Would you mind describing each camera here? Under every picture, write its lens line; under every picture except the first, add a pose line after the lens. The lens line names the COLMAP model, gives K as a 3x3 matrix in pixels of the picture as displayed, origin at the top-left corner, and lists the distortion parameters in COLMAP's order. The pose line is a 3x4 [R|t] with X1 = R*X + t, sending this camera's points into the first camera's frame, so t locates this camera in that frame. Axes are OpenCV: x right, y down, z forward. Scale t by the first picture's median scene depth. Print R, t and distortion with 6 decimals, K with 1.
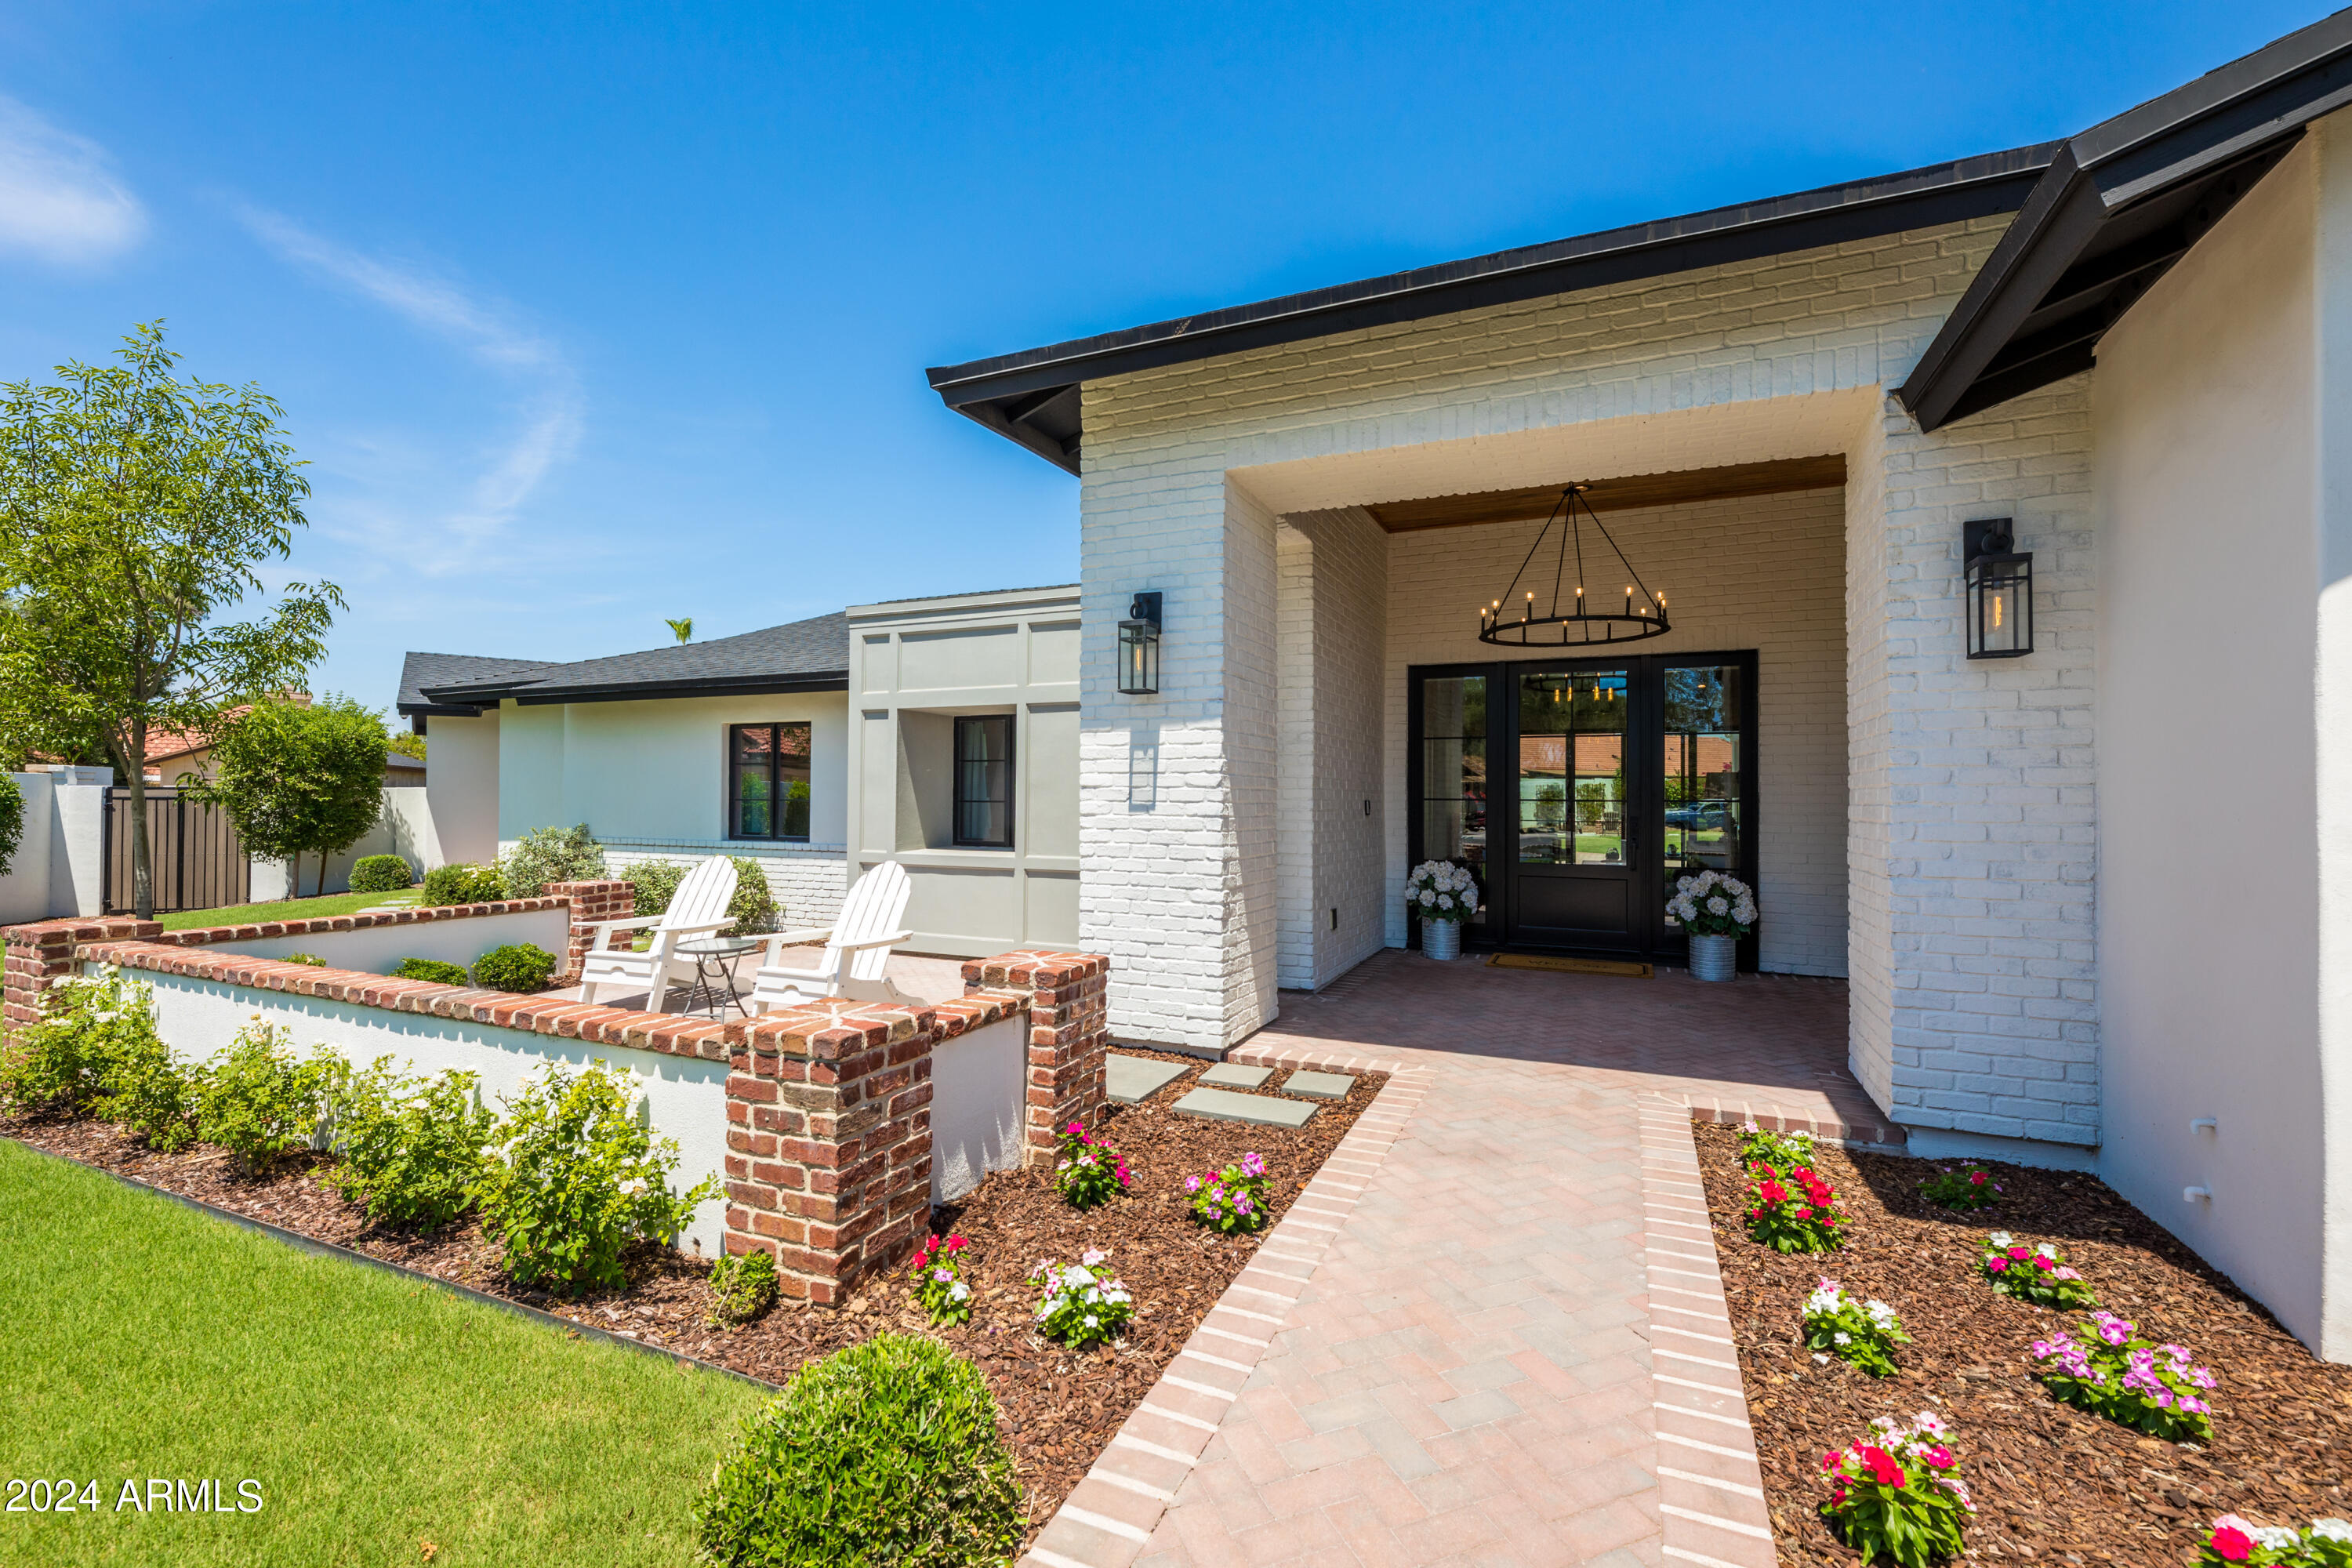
lens RADIAL K [[978.1, 0, 1188.5], [0, 978.1, 778.4], [0, 0, 1]] dist [-0.001532, -0.000338]
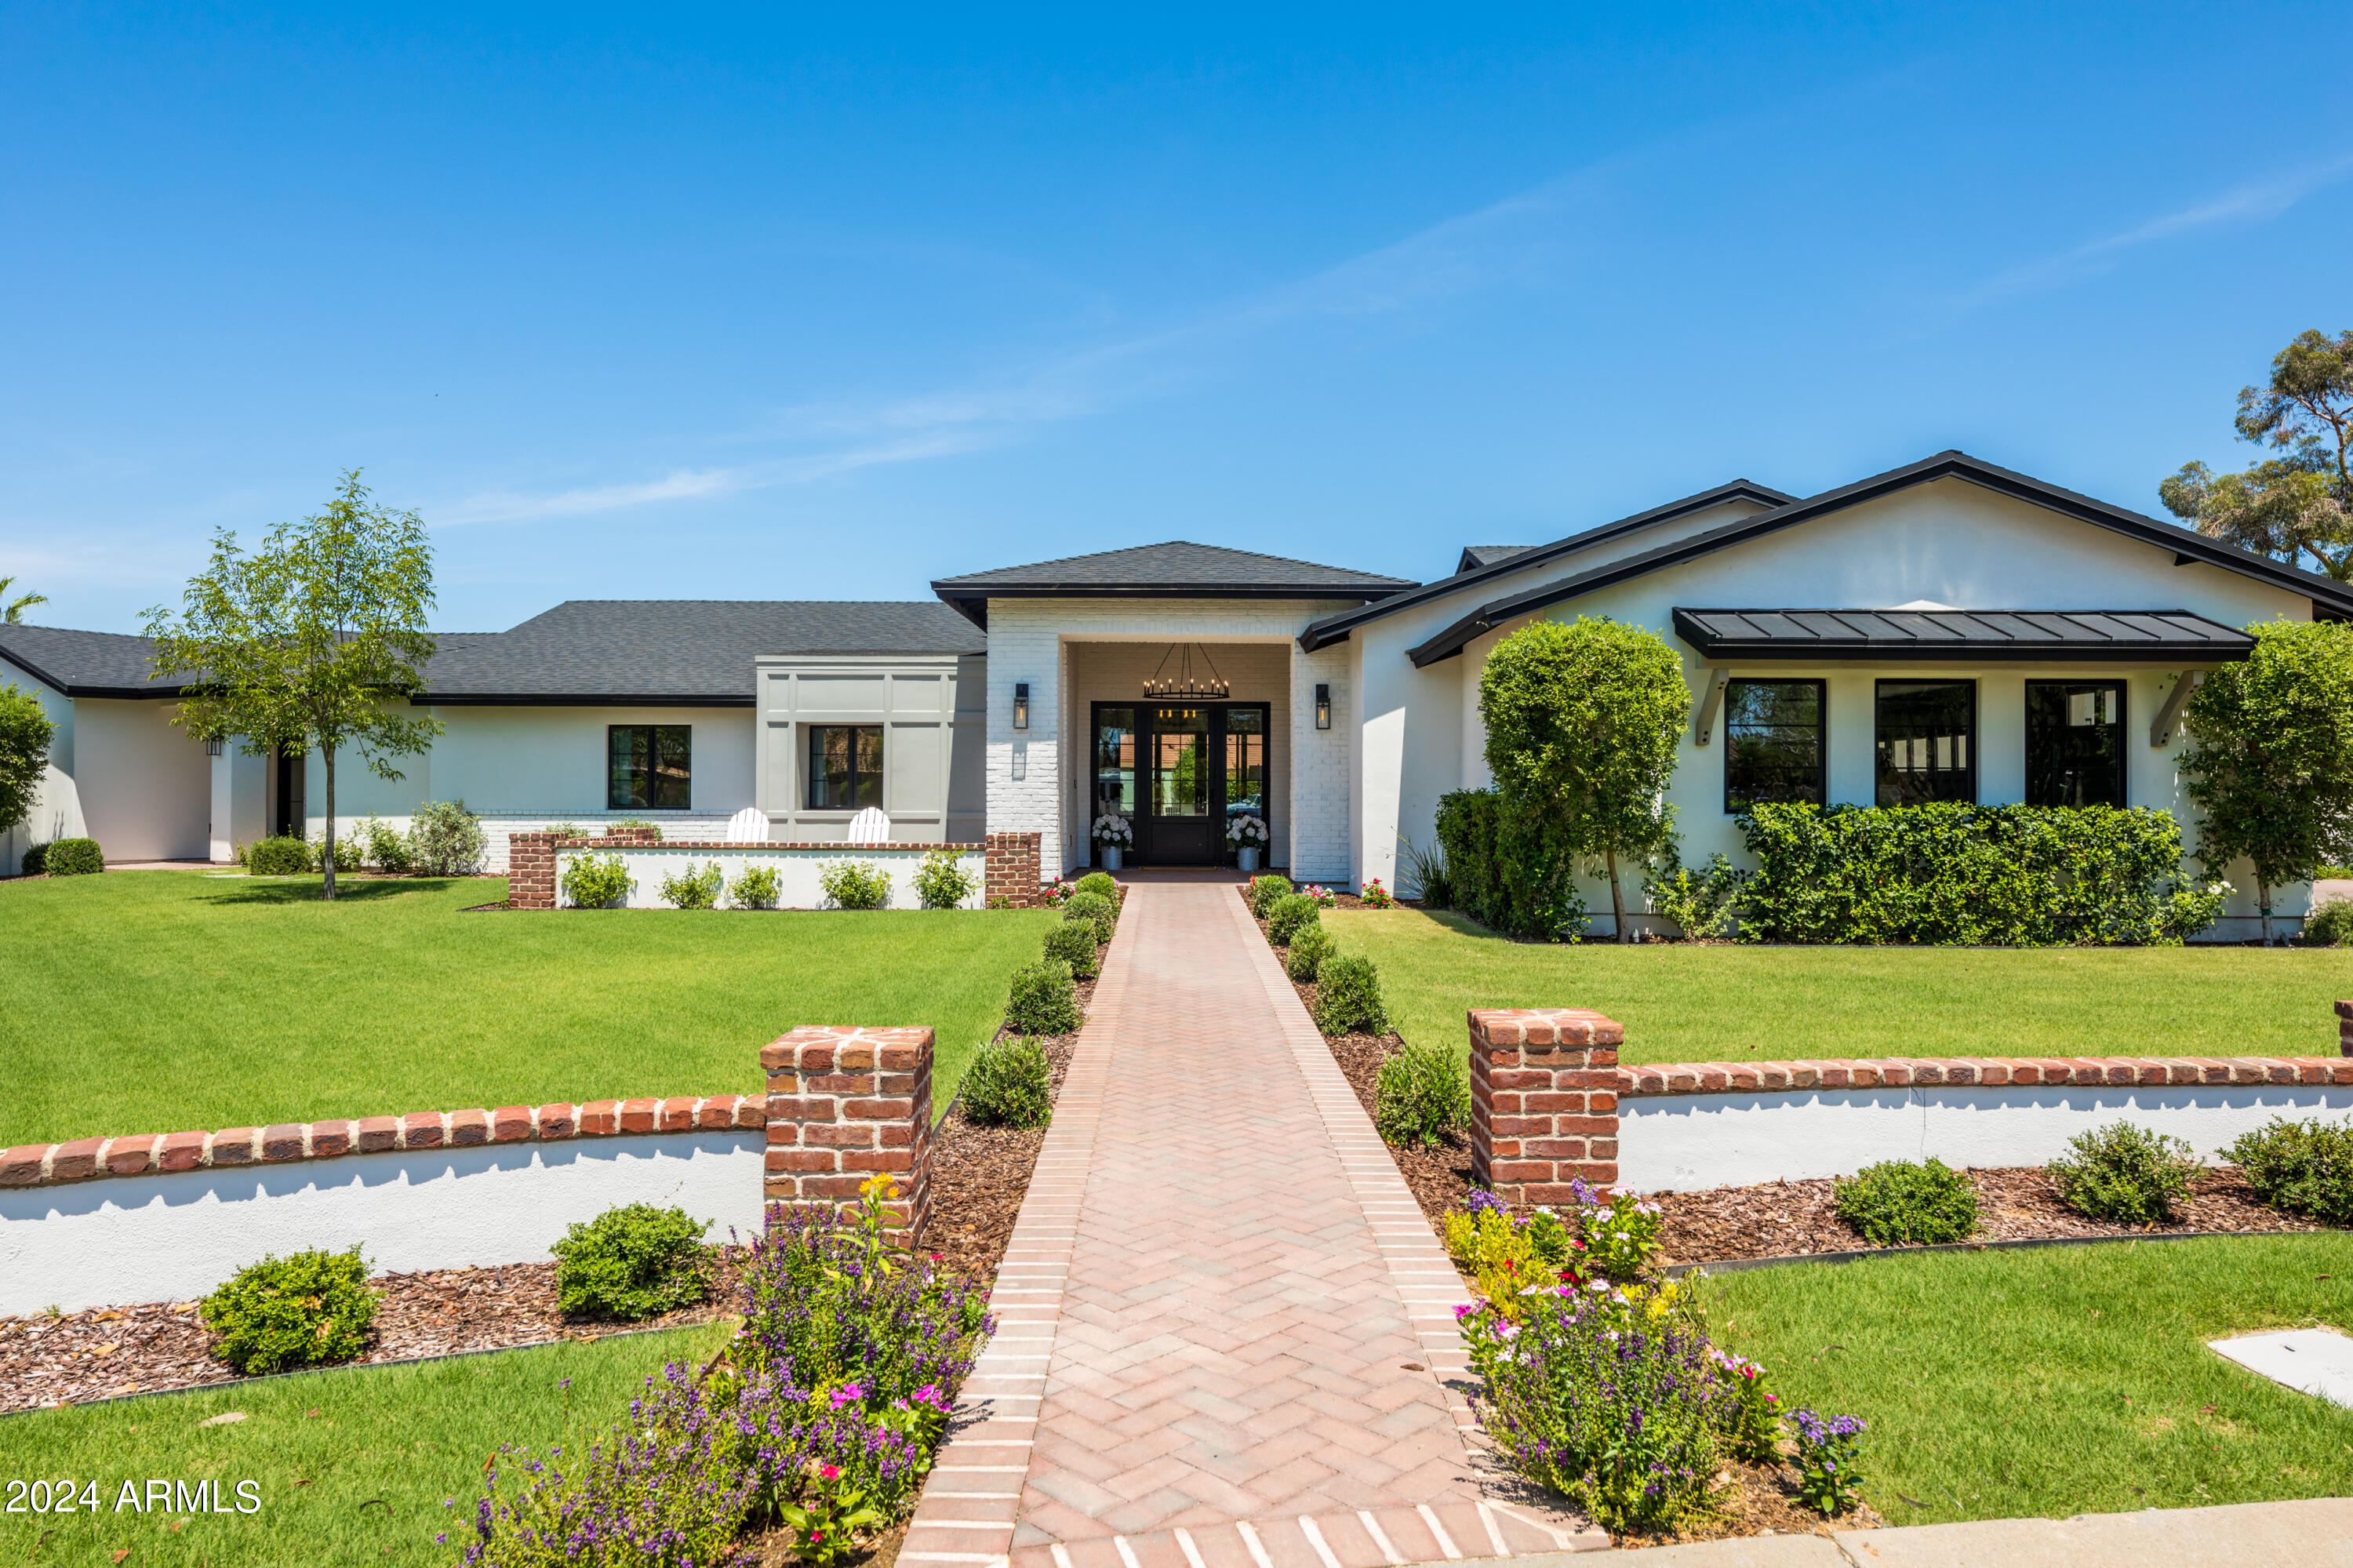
lens RADIAL K [[1481.5, 0, 1162.1], [0, 1481.5, 790.1], [0, 0, 1]] dist [0.002338, -0.001215]
pose [[0.916185, 0.000549, 0.400756, -0.758001], [-0.005375, 0.999926, 0.010918, 0.011582], [-0.400720, -0.012157, 0.916120, -1.538252]]
